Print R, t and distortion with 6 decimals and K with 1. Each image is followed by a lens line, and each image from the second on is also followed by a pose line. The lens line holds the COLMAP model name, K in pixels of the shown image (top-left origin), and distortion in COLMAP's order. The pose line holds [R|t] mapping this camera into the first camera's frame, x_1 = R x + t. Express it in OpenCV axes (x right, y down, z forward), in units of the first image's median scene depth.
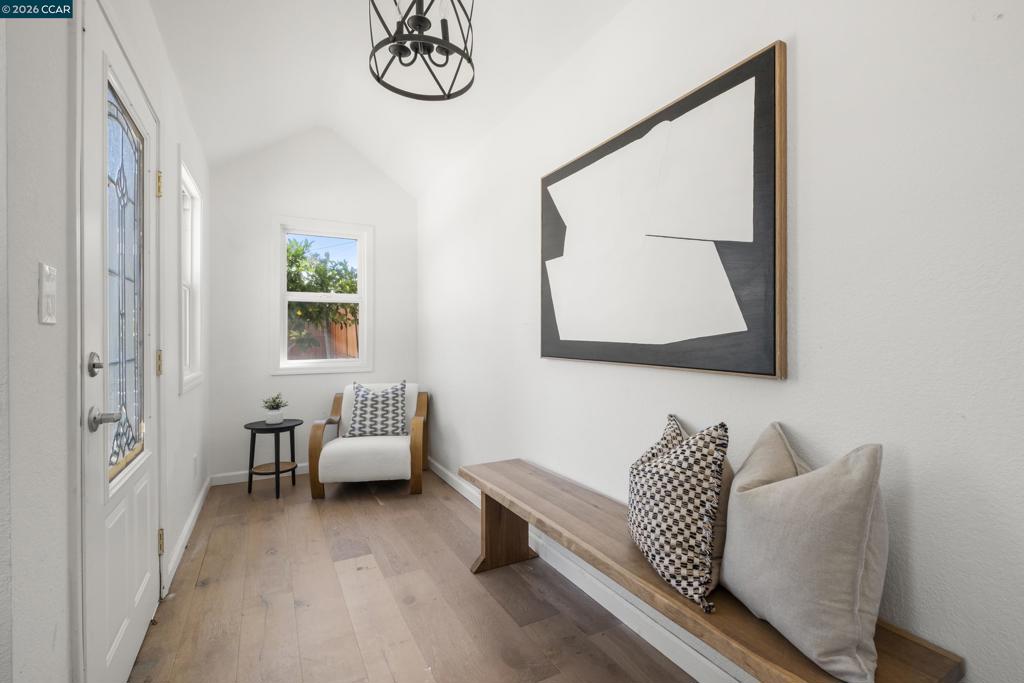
lens RADIAL K [[455.3, 0, 515.3], [0, 455.3, 334.9], [0, 0, 1]] dist [0.001491, -0.002018]
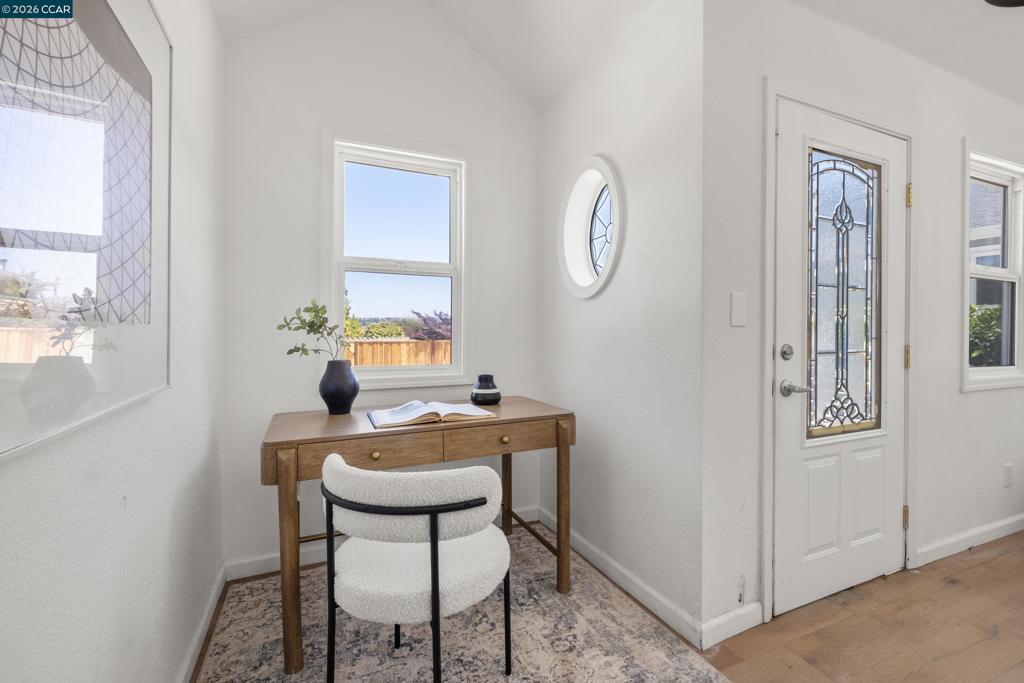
lens RADIAL K [[455.3, 0, 514.5], [0, 455.3, 336.6], [0, 0, 1]] dist [0.001491, -0.002018]
pose [[-0.091942, 0.015759, -0.995640, 0.455994], [0.002091, 0.999876, 0.015633, -0.008154], [0.995762, -0.000644, -0.091964, 0.162547]]
